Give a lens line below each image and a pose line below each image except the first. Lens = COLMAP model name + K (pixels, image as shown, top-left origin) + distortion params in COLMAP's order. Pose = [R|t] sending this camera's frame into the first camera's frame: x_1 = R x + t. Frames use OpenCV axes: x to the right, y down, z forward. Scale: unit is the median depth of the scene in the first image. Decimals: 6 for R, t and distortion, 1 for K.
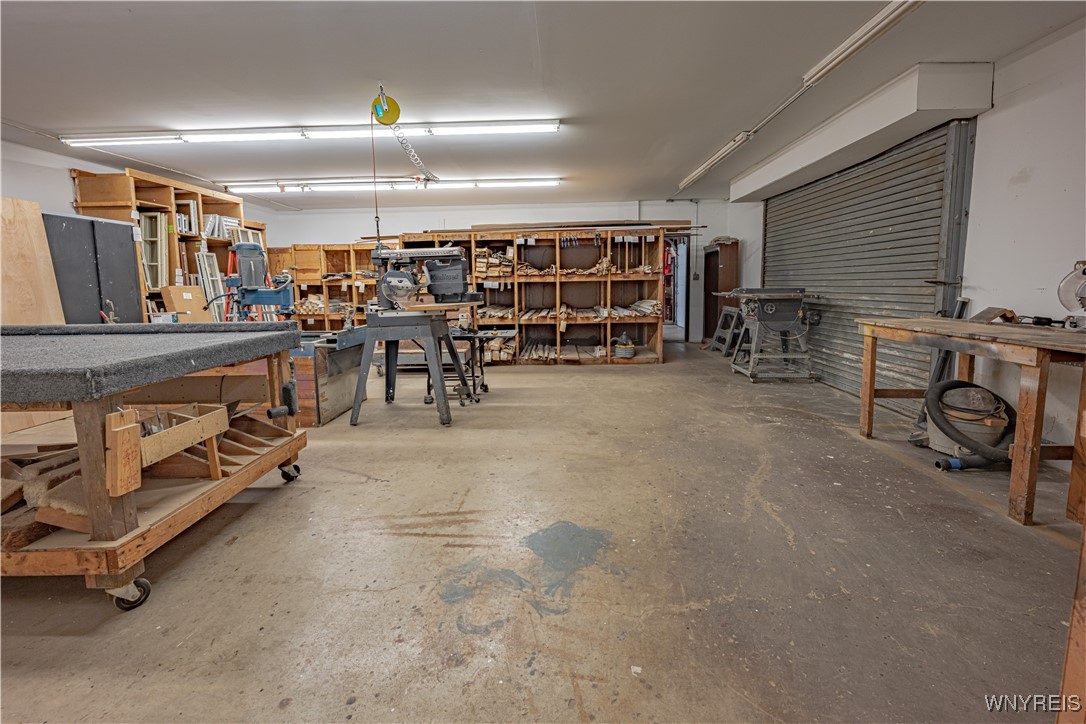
lens RADIAL K [[441.1, 0, 550.7], [0, 441.1, 329.3], [0, 0, 1]] dist [-0.001037, -0.000010]
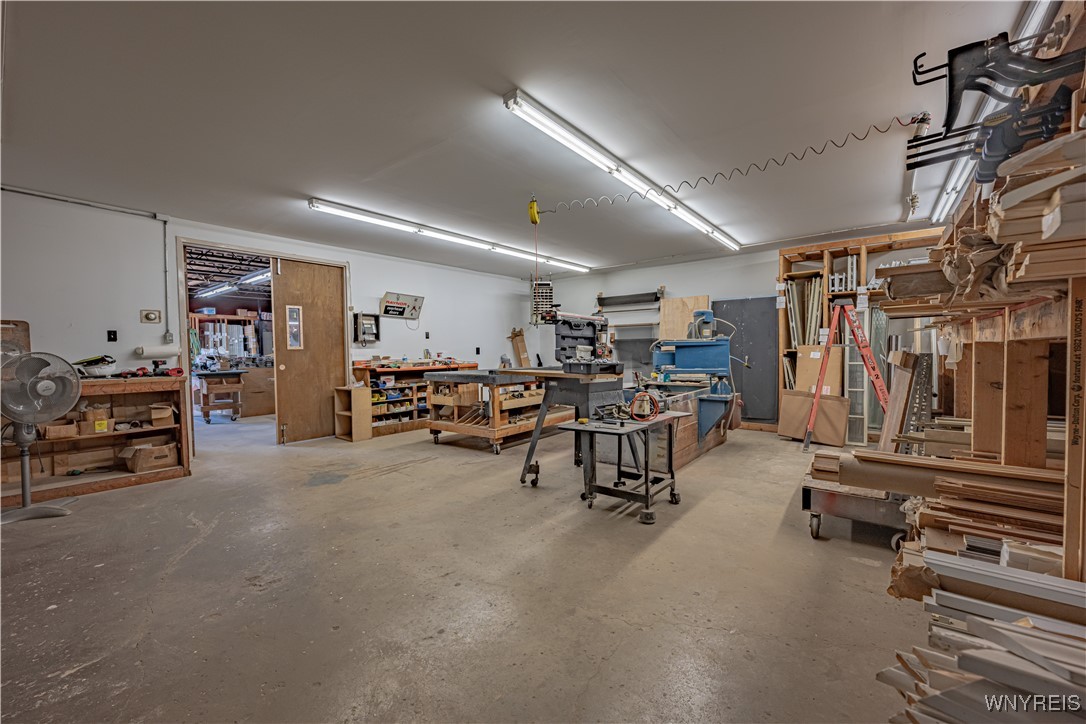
lens RADIAL K [[435.6, 0, 549.5], [0, 435.6, 366.7], [0, 0, 1]] dist [0.000442, 0.000158]
pose [[-0.593552, 0.054013, -0.802981, 0.712906], [-0.056876, 0.992435, 0.108799, -0.231588], [0.802783, 0.110248, -0.585990, 2.061768]]
